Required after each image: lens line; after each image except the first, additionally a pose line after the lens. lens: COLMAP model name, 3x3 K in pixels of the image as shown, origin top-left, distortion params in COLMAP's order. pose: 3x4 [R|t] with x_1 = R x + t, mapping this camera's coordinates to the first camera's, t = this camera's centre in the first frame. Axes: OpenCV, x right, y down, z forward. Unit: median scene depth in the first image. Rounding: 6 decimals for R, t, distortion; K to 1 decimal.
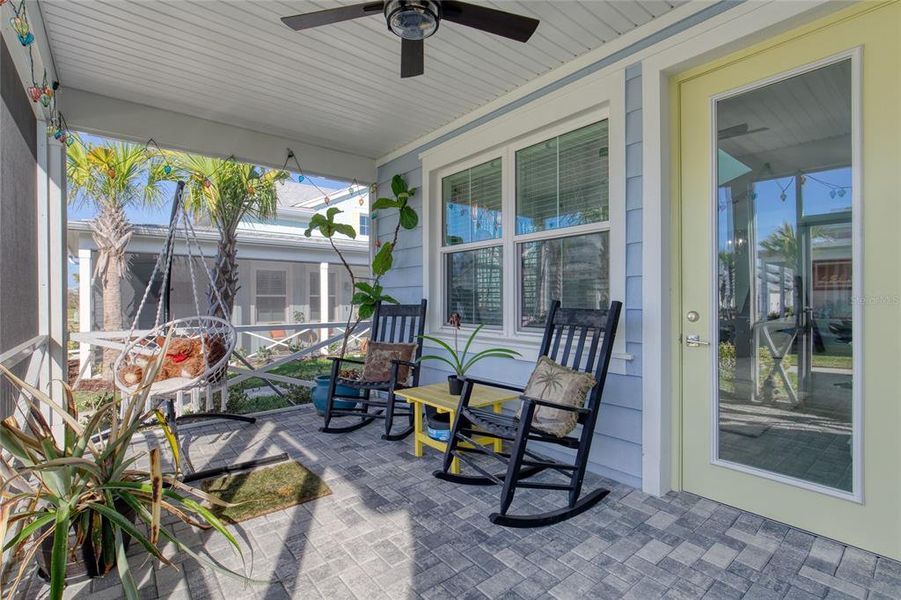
lens RADIAL K [[404.6, 0, 445.1], [0, 404.6, 299.3], [0, 0, 1]] dist [0.000870, 0.000783]
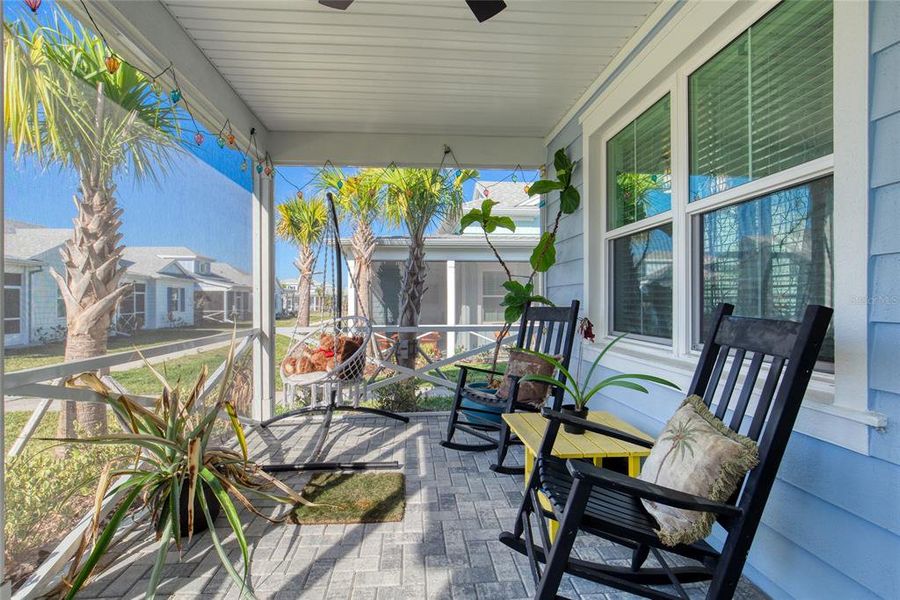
lens RADIAL K [[419.5, 0, 451.9], [0, 419.5, 299.1], [0, 0, 1]] dist [0.000122, -0.000020]
pose [[0.829259, -0.000160, -0.558865, 0.219050], [-0.000337, 1.000000, -0.000787, -0.002055], [0.558865, 0.000841, 0.829258, 0.205154]]
